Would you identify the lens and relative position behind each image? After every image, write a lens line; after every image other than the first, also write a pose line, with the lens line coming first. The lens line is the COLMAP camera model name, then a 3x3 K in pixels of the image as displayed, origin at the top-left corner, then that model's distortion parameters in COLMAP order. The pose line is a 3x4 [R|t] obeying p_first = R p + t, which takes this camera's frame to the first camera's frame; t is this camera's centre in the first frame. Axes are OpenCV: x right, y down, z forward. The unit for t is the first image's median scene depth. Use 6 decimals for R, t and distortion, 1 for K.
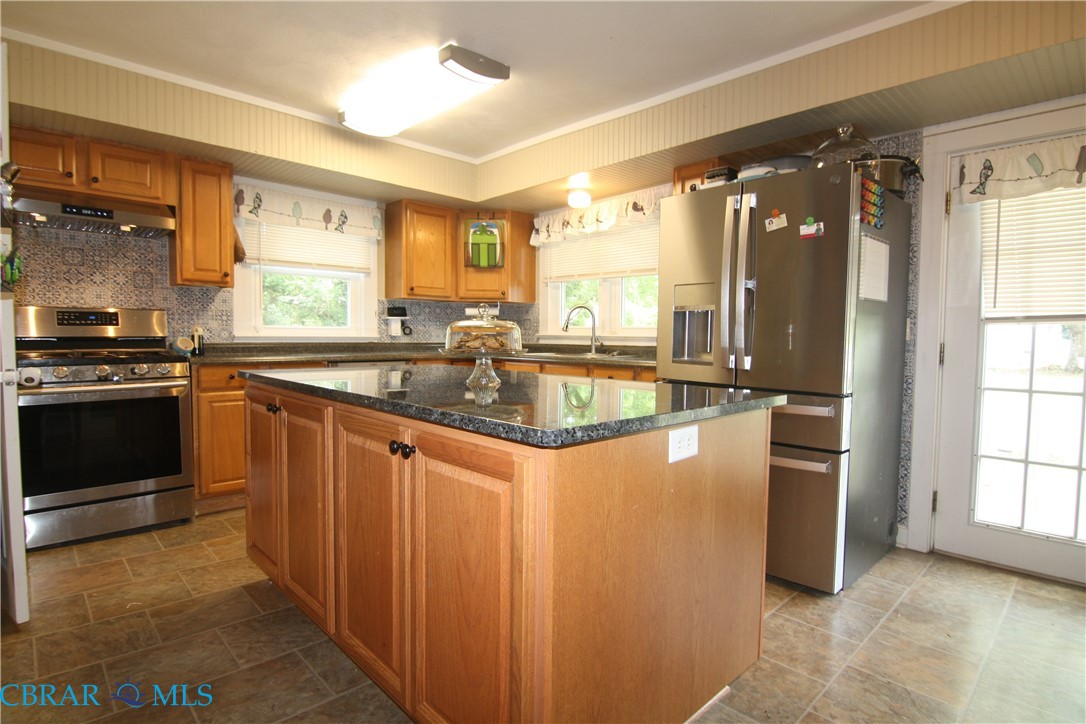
lens RADIAL K [[555.4, 0, 547.5], [0, 555.4, 362.4], [0, 0, 1]] dist [-0.014764, -0.005532]
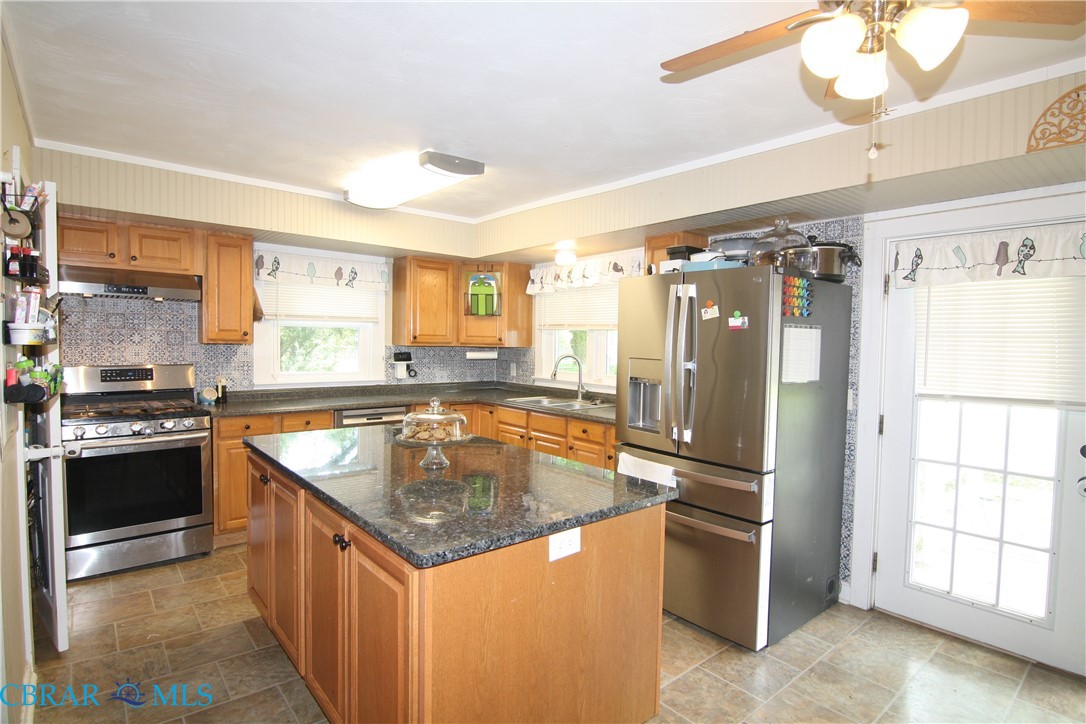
lens RADIAL K [[555.4, 0, 548.0], [0, 555.4, 361.5], [0, 0, 1]] dist [-0.014764, -0.005532]
pose [[0.997934, 0.009436, -0.063552, 0.125292], [-0.010209, 0.999878, -0.011849, -0.108144], [0.063432, 0.012473, 0.997908, -0.104490]]
